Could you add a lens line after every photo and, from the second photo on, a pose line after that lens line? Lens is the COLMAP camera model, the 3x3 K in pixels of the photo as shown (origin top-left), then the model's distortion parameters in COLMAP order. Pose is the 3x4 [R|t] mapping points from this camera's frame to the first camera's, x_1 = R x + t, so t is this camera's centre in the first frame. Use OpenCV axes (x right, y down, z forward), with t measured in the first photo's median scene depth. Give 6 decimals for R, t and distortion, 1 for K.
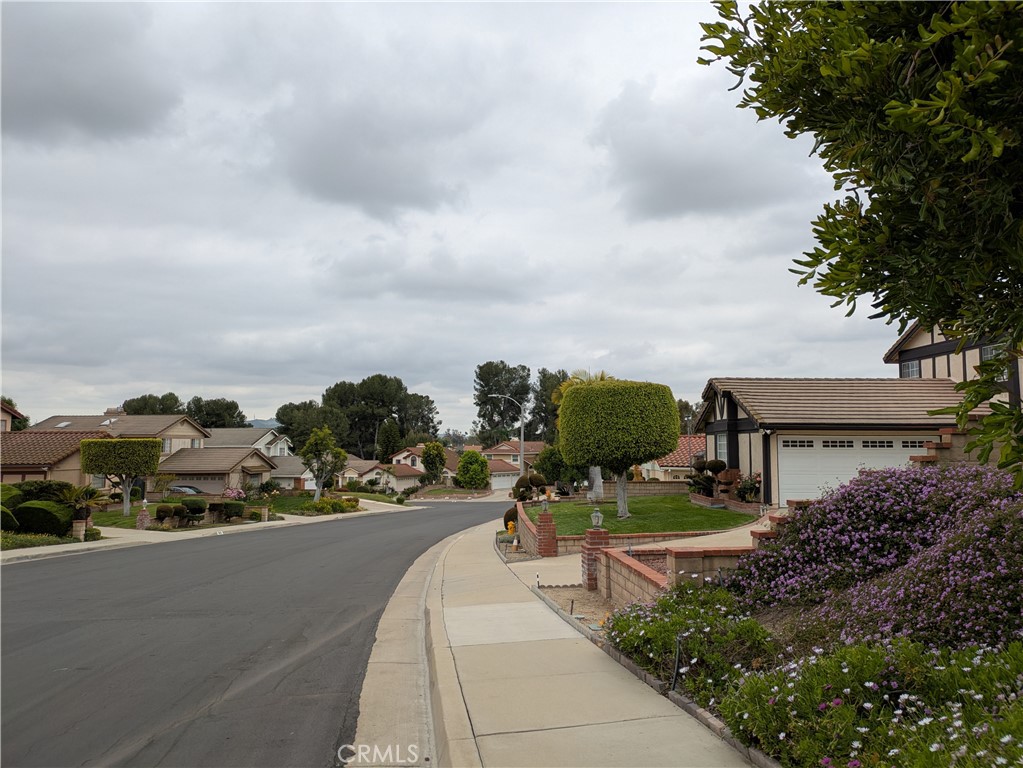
lens RADIAL K [[750.3, 0, 520.9], [0, 750.3, 378.7], [0, 0, 1]] dist [0.057580, -0.026236]
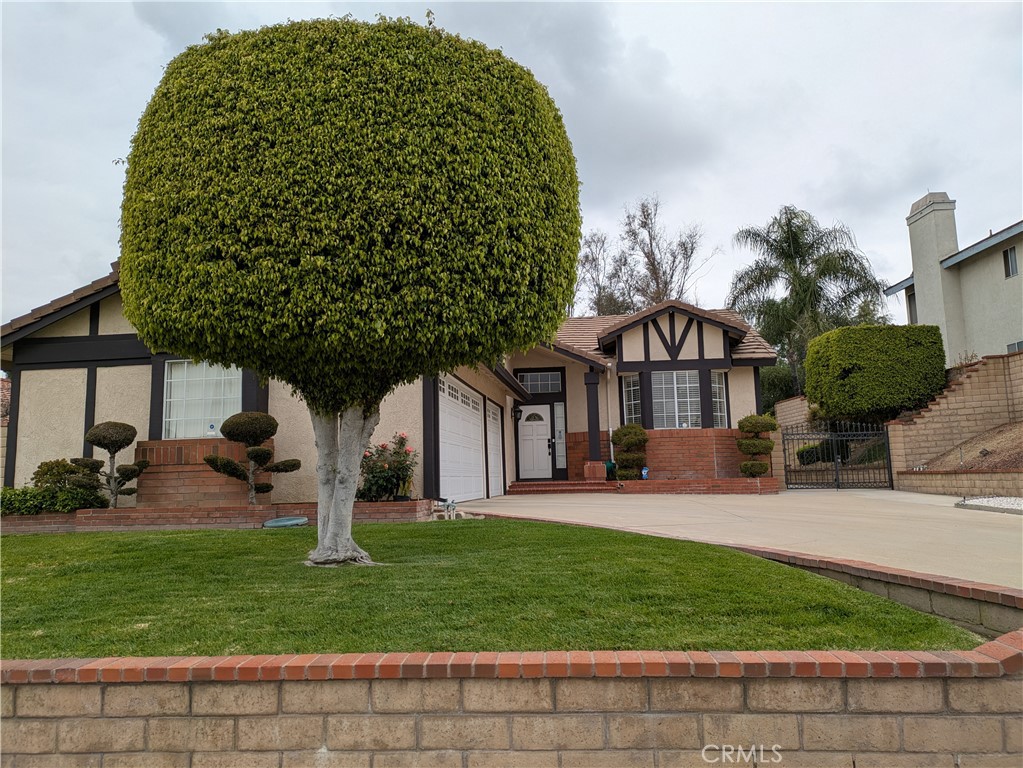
lens RADIAL K [[750.3, 0, 506.3], [0, 750.3, 385.0], [0, 0, 1]] dist [0.057580, -0.026236]
pose [[0.160853, 0.119218, 0.979752, -0.048407], [-0.064465, 0.991827, -0.110104, 0.049748], [-0.984871, -0.045449, 0.167224, 0.305263]]
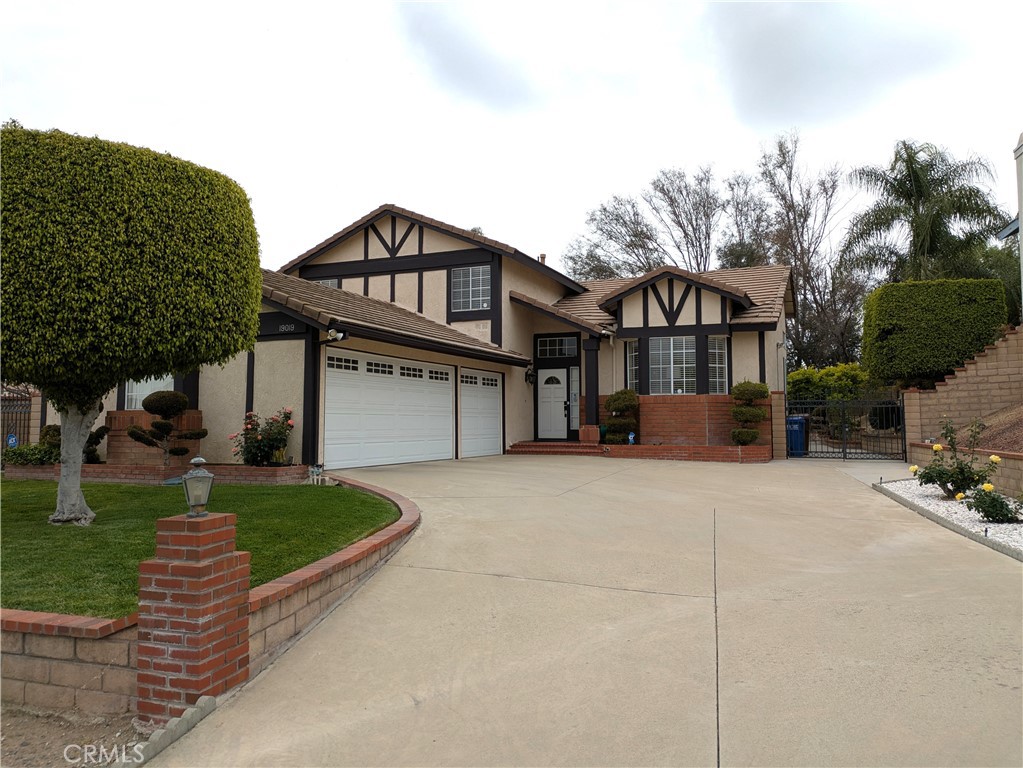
lens RADIAL K [[750.3, 0, 516.7], [0, 750.3, 373.3], [0, 0, 1]] dist [0.057580, -0.026236]
pose [[0.422445, 0.061240, 0.904318, -0.041555], [-0.079630, 0.996365, -0.030275, 0.035568], [-0.902884, -0.059221, 0.425785, 0.217980]]
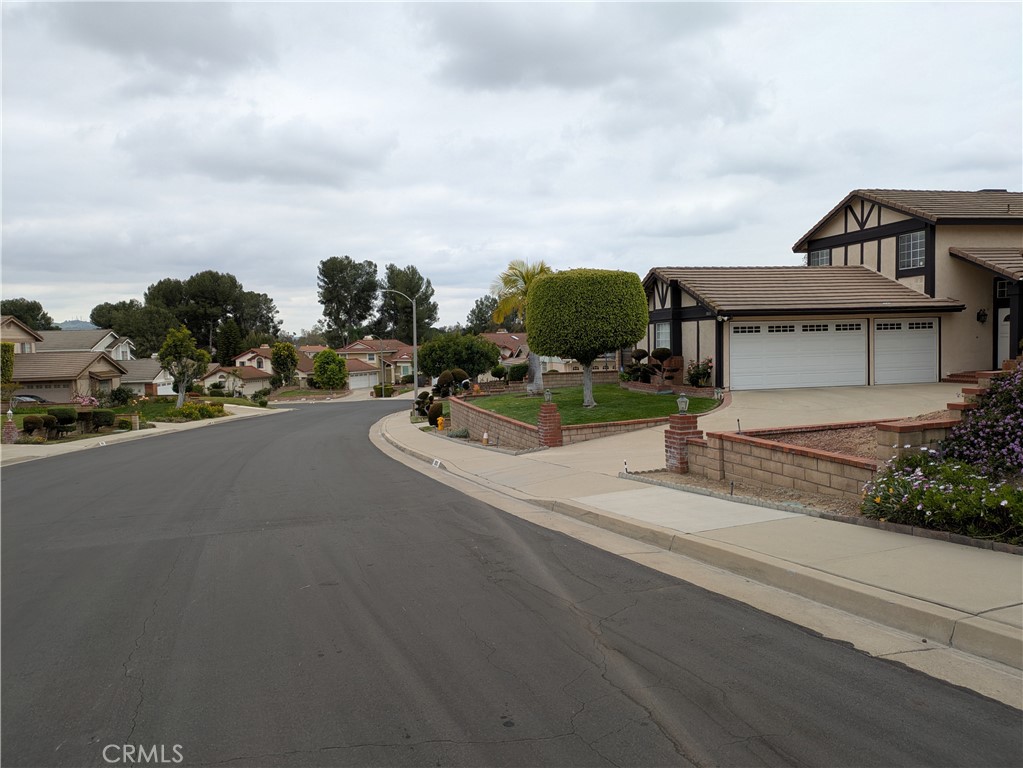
lens RADIAL K [[750.3, 0, 507.0], [0, 750.3, 388.0], [0, 0, 1]] dist [0.057580, -0.026236]
pose [[0.979778, -0.036447, 0.196738, -0.058263], [0.006948, 0.988873, 0.148597, 0.003057], [-0.199965, -0.144225, 0.969130, 0.016111]]
